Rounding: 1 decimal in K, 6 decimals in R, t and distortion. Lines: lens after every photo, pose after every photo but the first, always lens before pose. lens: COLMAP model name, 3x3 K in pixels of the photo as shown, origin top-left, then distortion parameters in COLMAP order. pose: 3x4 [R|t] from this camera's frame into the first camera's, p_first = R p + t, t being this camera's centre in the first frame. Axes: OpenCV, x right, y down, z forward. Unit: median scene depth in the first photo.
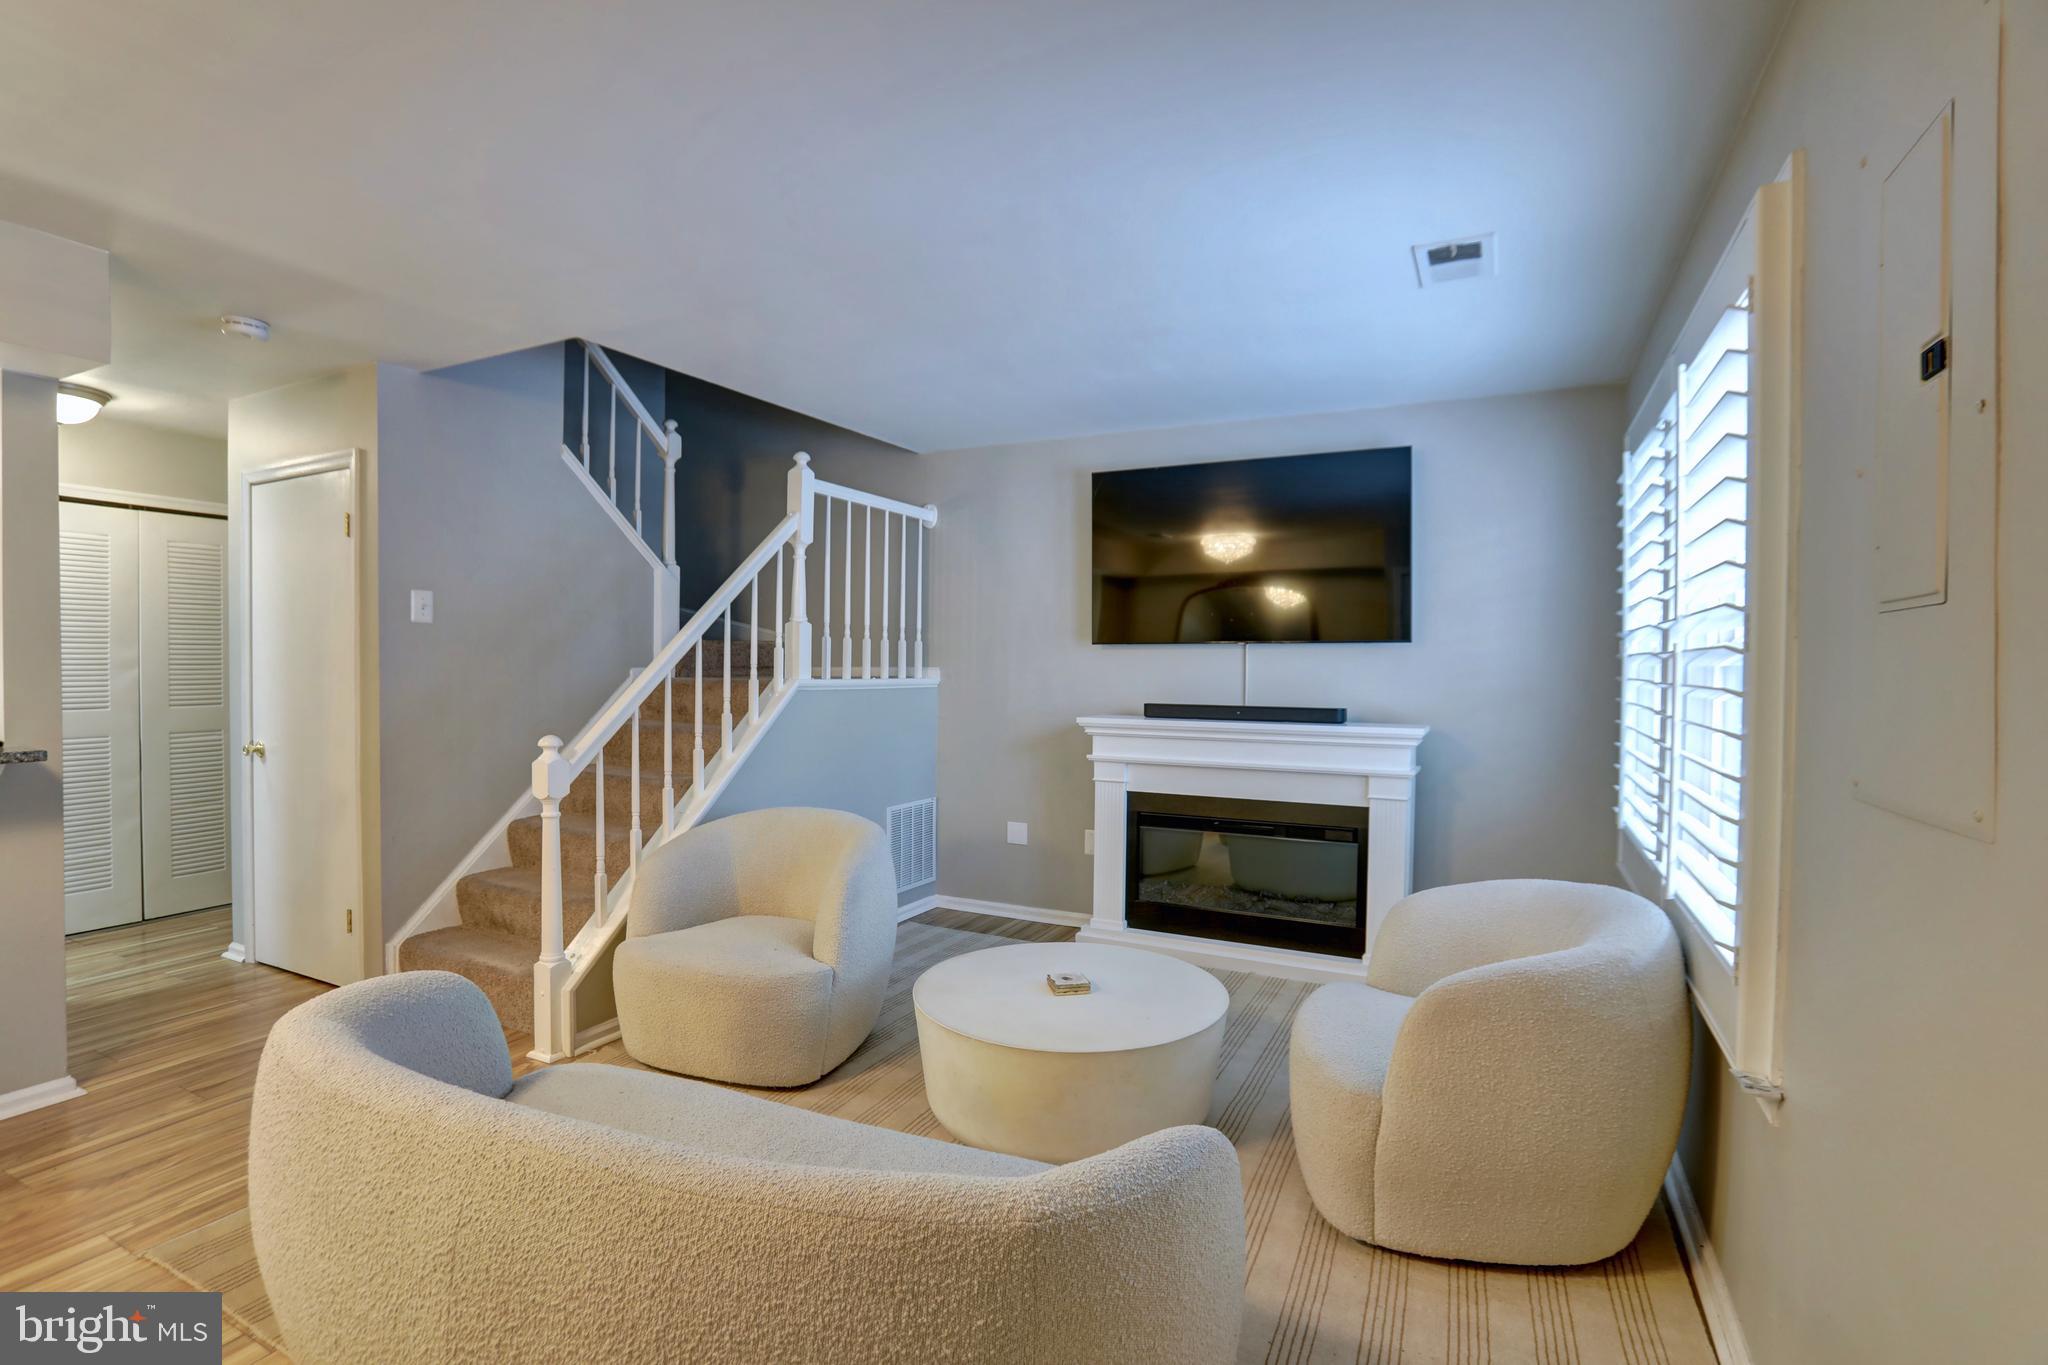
lens RADIAL K [[922.2, 0, 1024.0], [0, 922.2, 682.5], [0, 0, 1]] dist [-0.097661, -0.000207]
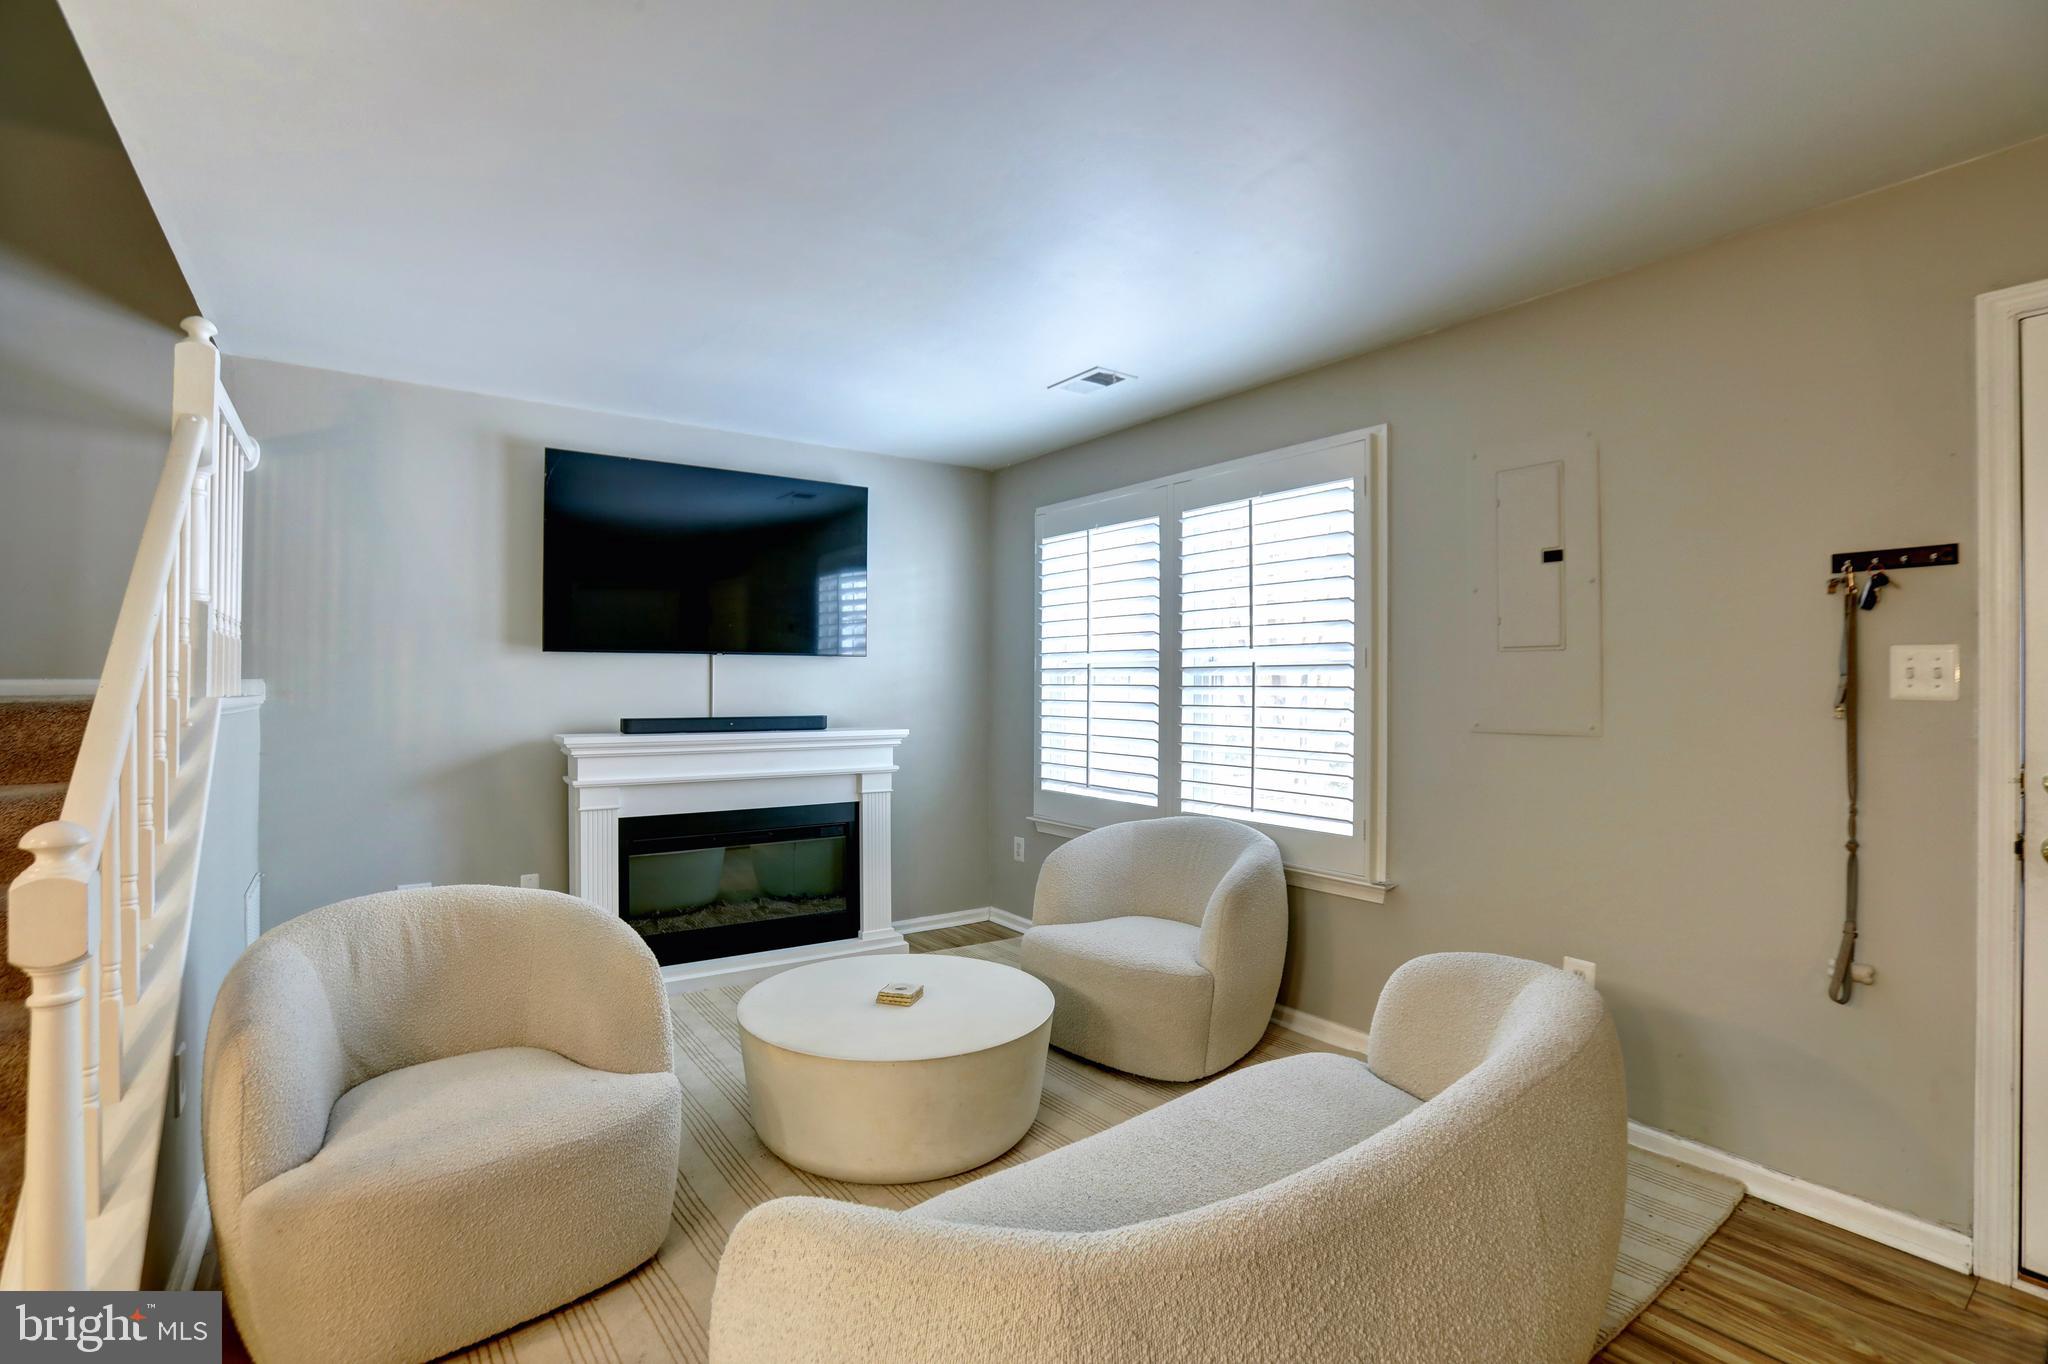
lens RADIAL K [[916.5, 0, 1024.0], [0, 916.5, 682.0], [0, 0, 1]] dist [-0.056000, 0.000033]
pose [[0.469979, -0.000503, 0.882677, -0.508260], [0.012967, 0.999896, -0.006335, -0.002211], [-0.882582, 0.014423, 0.469937, 0.266696]]
